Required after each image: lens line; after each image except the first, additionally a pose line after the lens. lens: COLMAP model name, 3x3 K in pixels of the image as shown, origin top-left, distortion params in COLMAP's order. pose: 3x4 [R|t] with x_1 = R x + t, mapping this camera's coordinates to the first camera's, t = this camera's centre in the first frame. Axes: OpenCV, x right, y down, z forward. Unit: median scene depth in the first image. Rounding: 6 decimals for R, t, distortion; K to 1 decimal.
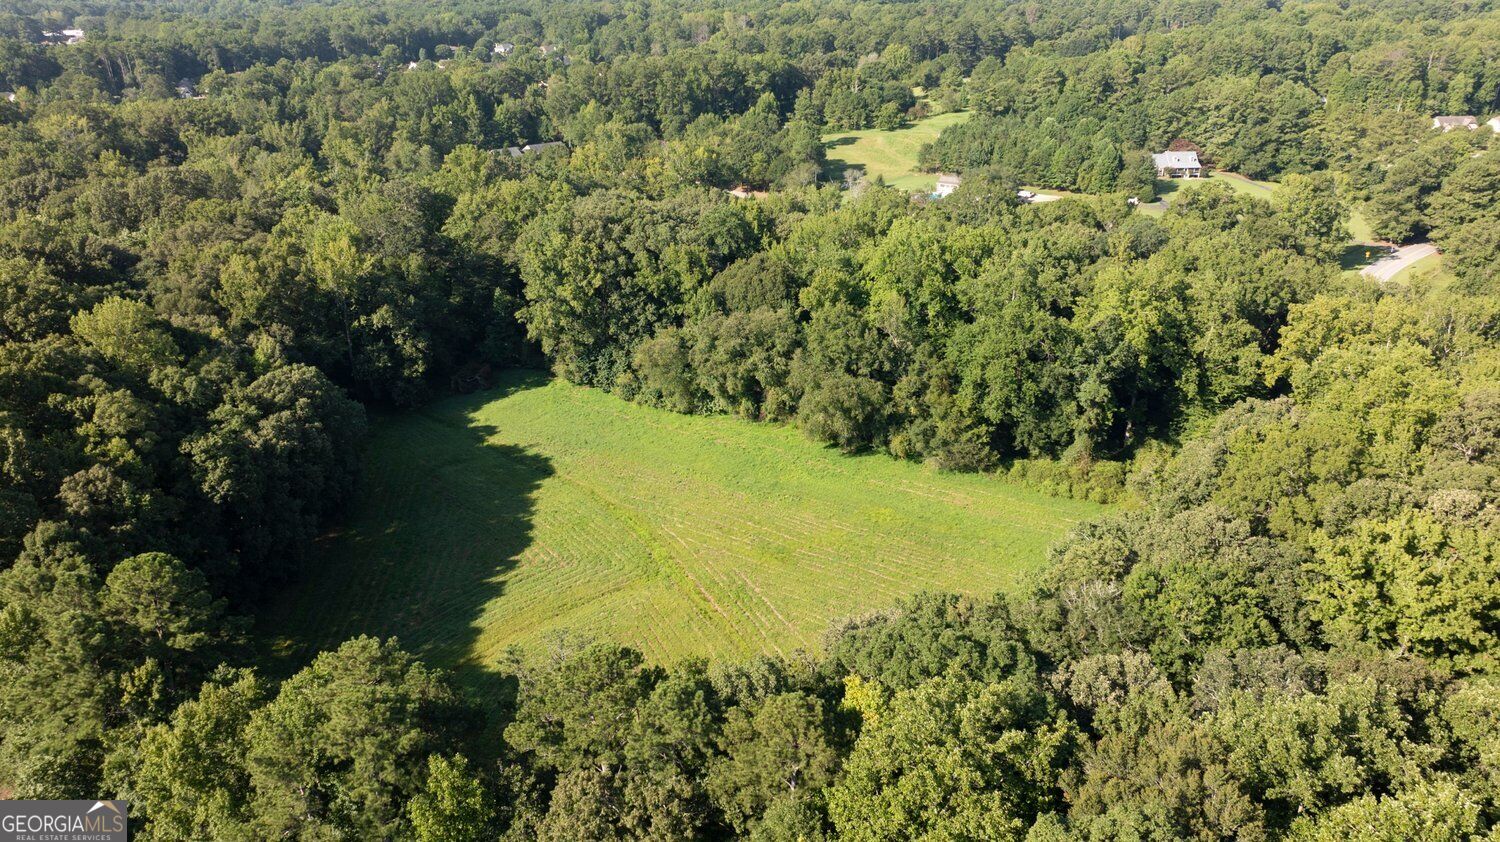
lens RADIAL K [[1042.9, 0, 750.0], [0, 1042.9, 421.0], [0, 0, 1]] dist [-0.023362, 0.007498]
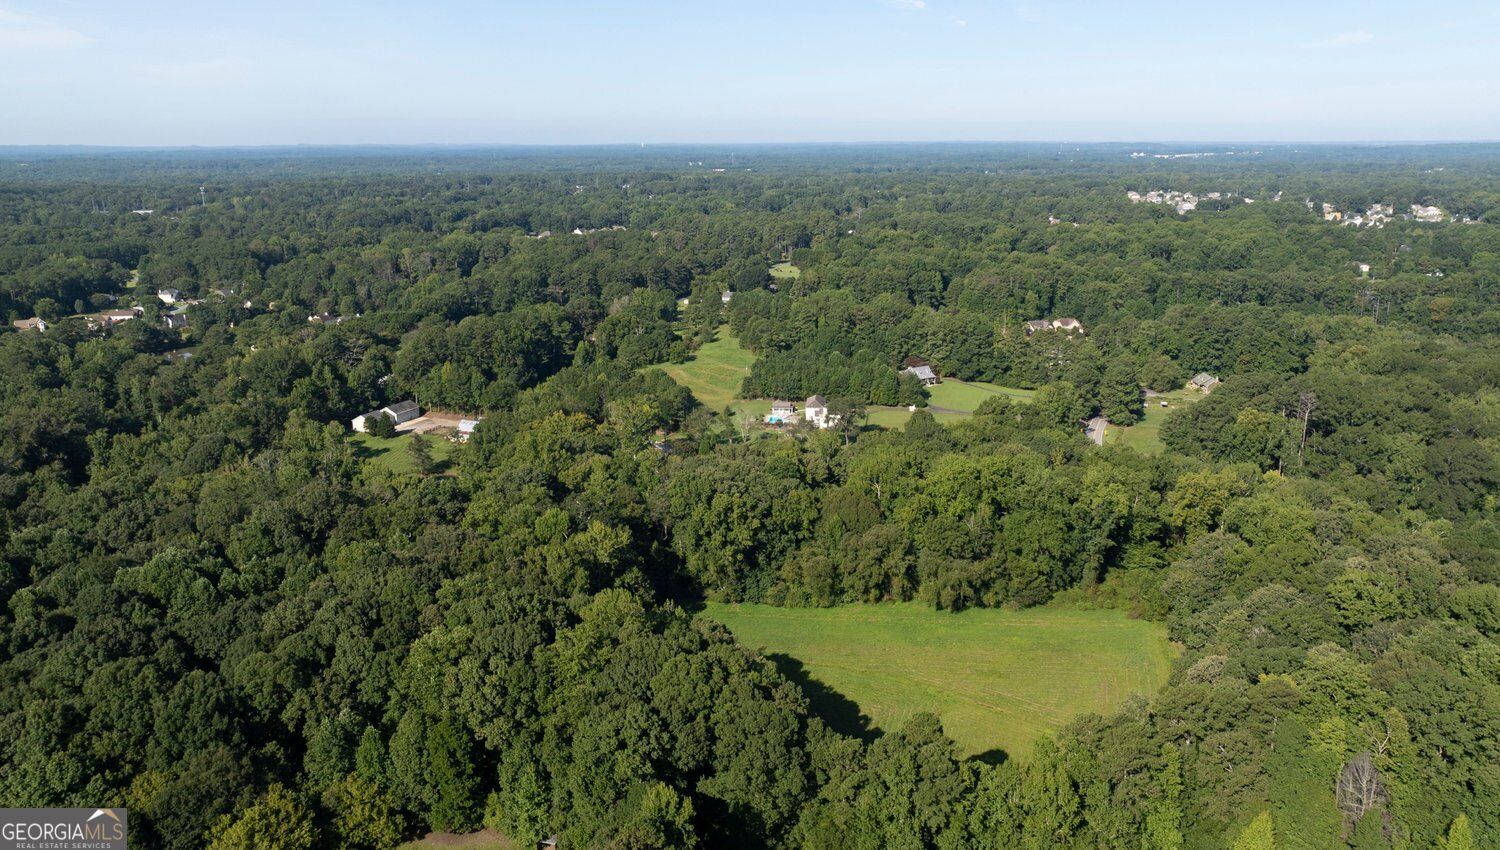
lens RADIAL K [[1105.2, 0, 750.0], [0, 1105.2, 425.0], [0, 0, 1]] dist [-0.002023, -0.000460]
pose [[0.881172, -0.110234, 0.459766, -0.480546], [0.182307, 0.976459, -0.115286, -0.056160], [-0.436234, 0.185406, 0.880525, -0.189289]]
